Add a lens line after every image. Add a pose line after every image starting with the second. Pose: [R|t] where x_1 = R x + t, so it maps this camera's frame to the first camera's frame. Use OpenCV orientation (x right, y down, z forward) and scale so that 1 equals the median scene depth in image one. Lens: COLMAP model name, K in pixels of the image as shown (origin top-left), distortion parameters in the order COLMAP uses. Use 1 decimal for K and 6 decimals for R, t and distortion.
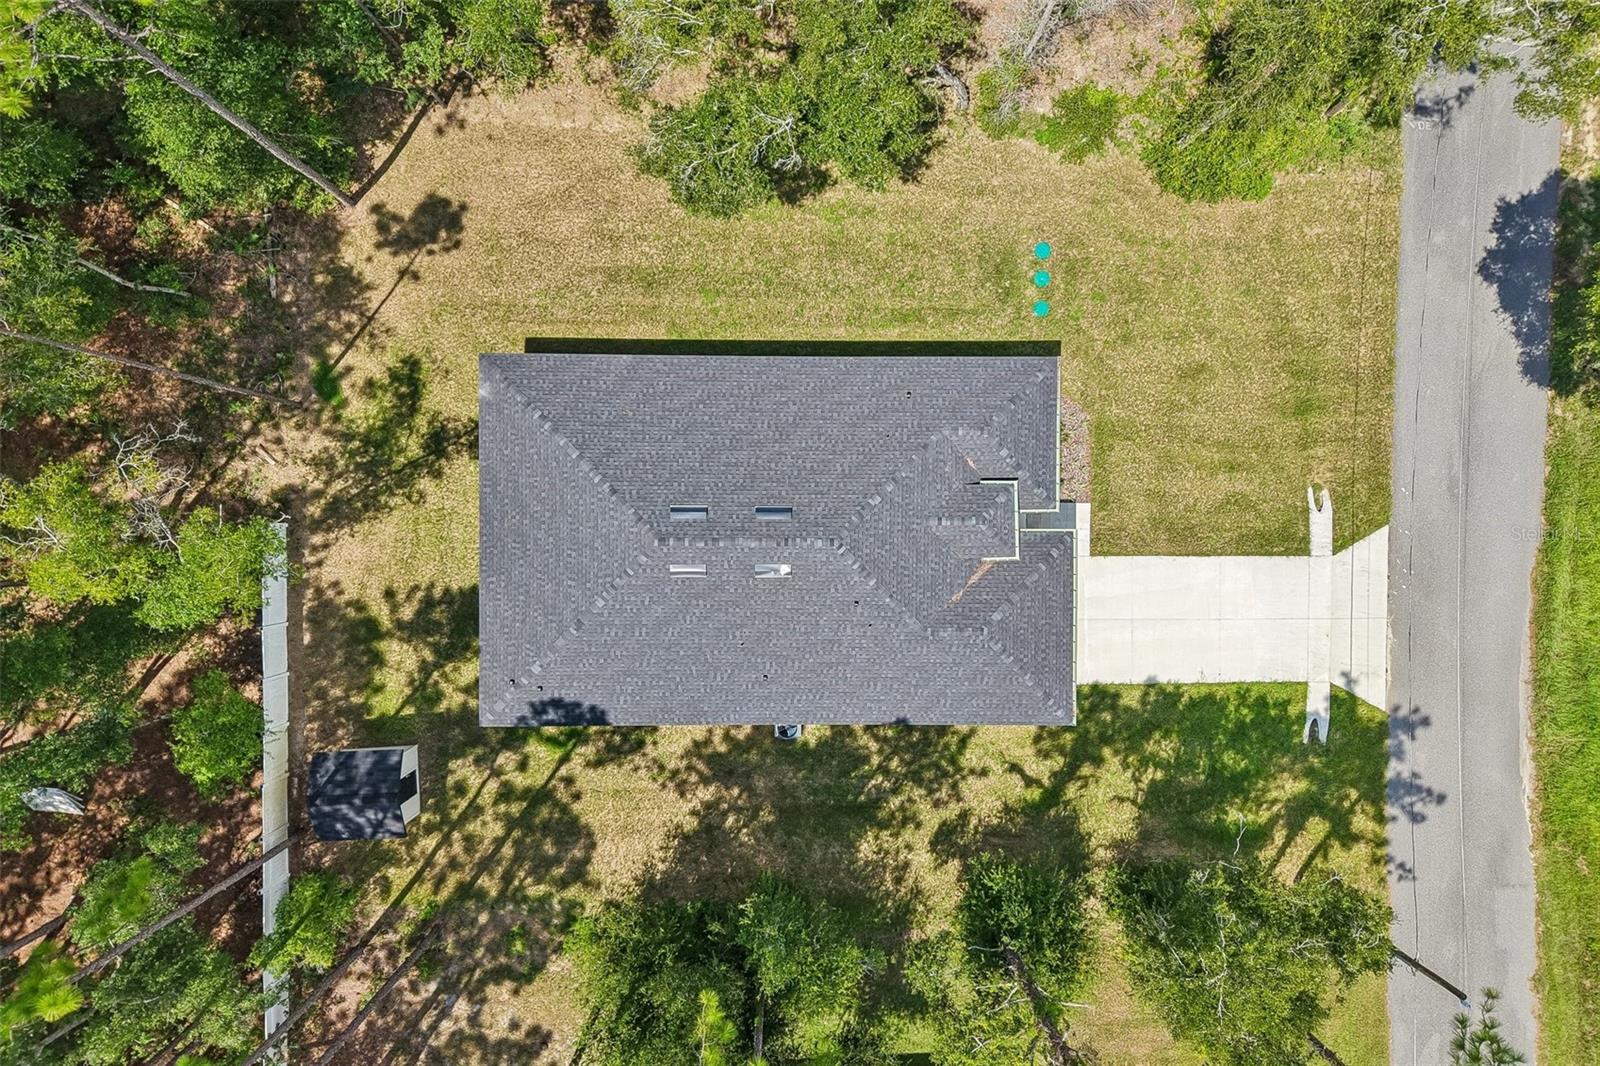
lens RADIAL K [[1080.5, 0, 805.6], [0, 1080.5, 565.4], [0, 0, 1]] dist [0.013694, -0.001147]
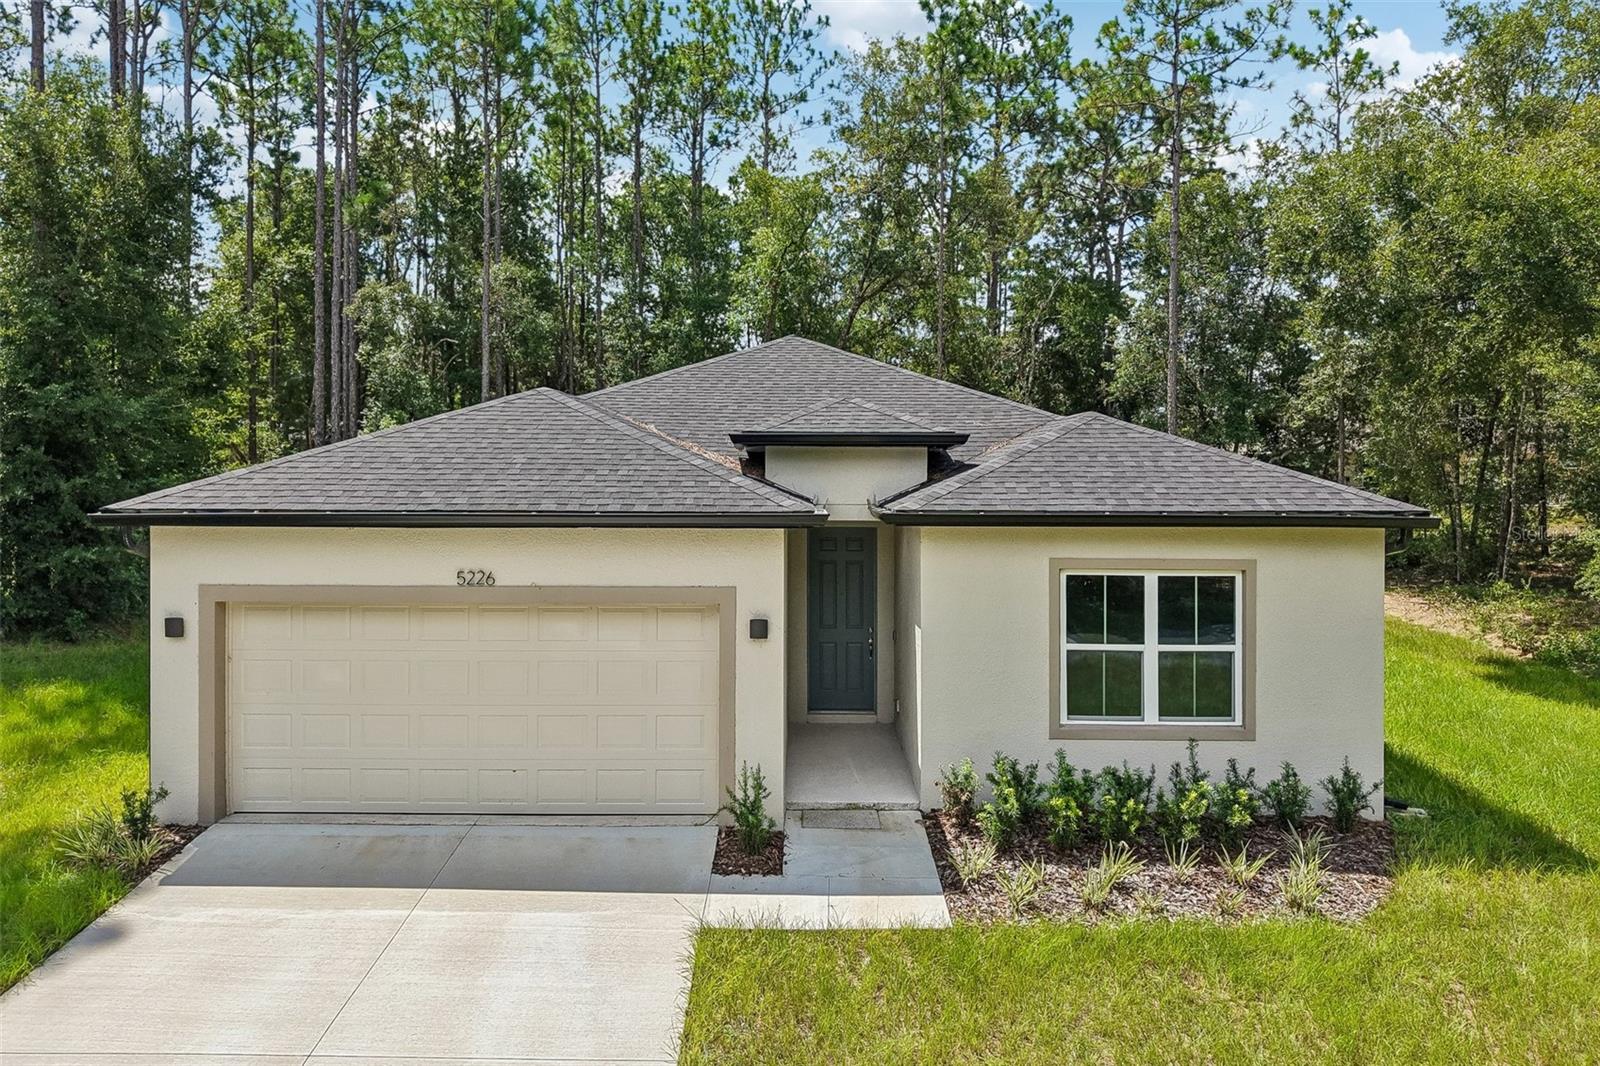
lens RADIAL K [[1111.9, 0, 802.1], [0, 1111.9, 468.9], [0, 0, 1]] dist [0.012773, -0.001517]
pose [[0.000179, -0.020838, -0.999783, 0.482078], [-1.000000, -0.000986, -0.000159, -0.028425], [-0.000983, 0.999782, -0.020838, 0.911810]]
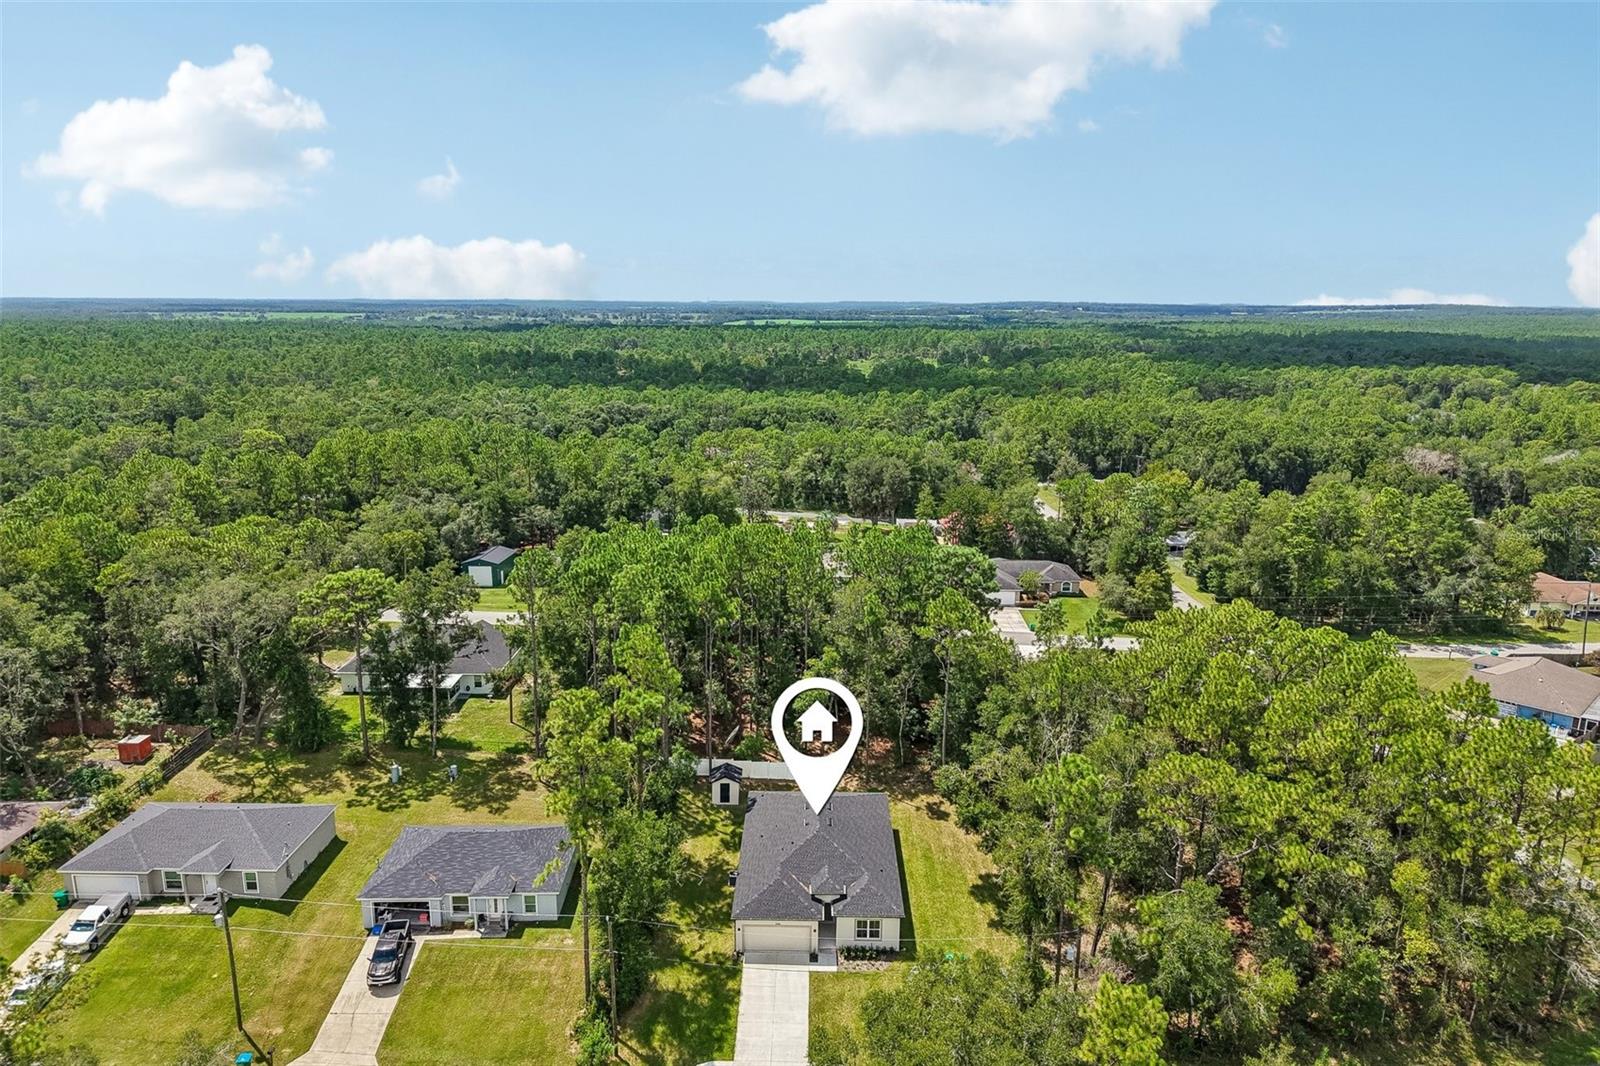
lens RADIAL K [[1080.5, 0, 805.6], [0, 1080.5, 565.4], [0, 0, 1]] dist [0.013694, -0.001147]
pose [[-0.004948, 0.220376, -0.975402, 1.969027], [-0.999912, -0.013085, 0.002116, 0.002154], [-0.012296, 0.975327, 0.220421, -0.121770]]
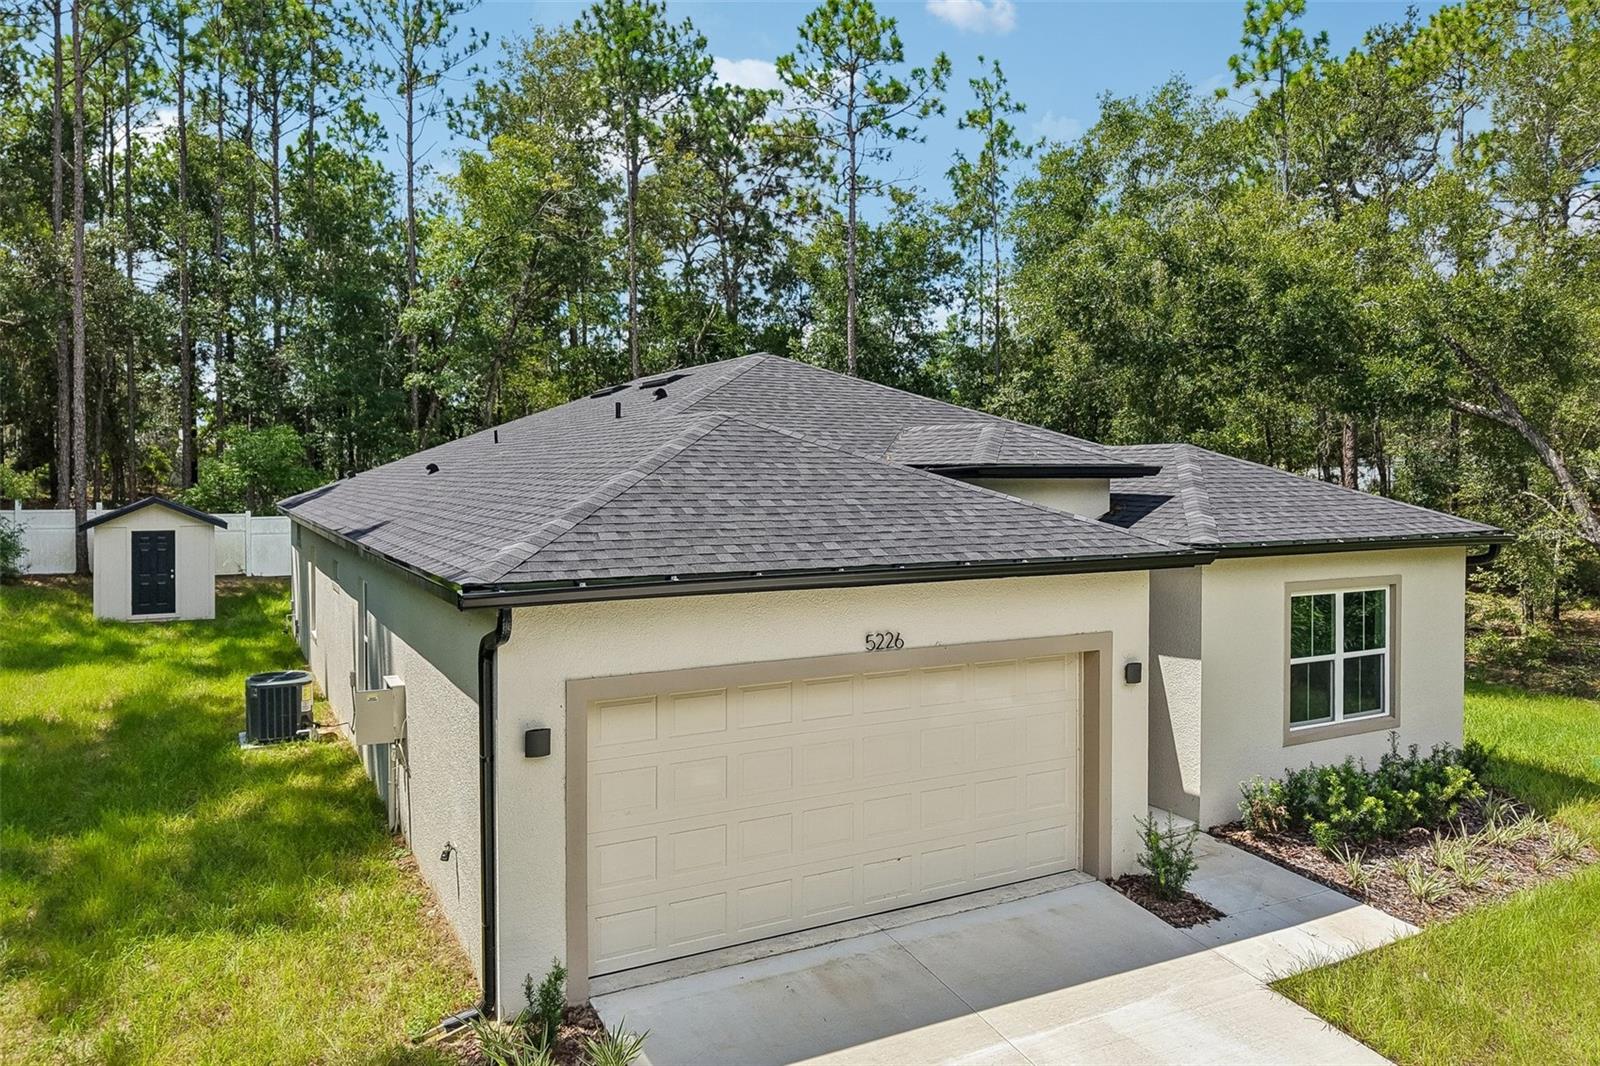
lens RADIAL K [[1089.3, 0, 797.3], [0, 1089.3, 515.4], [0, 0, 1]] dist [0.010489, 0.000269]
pose [[0.480661, 0.009399, -0.876856, 0.400979], [-0.876810, 0.019954, -0.480422, 0.167670], [0.012981, 0.999757, 0.017832, 0.902944]]
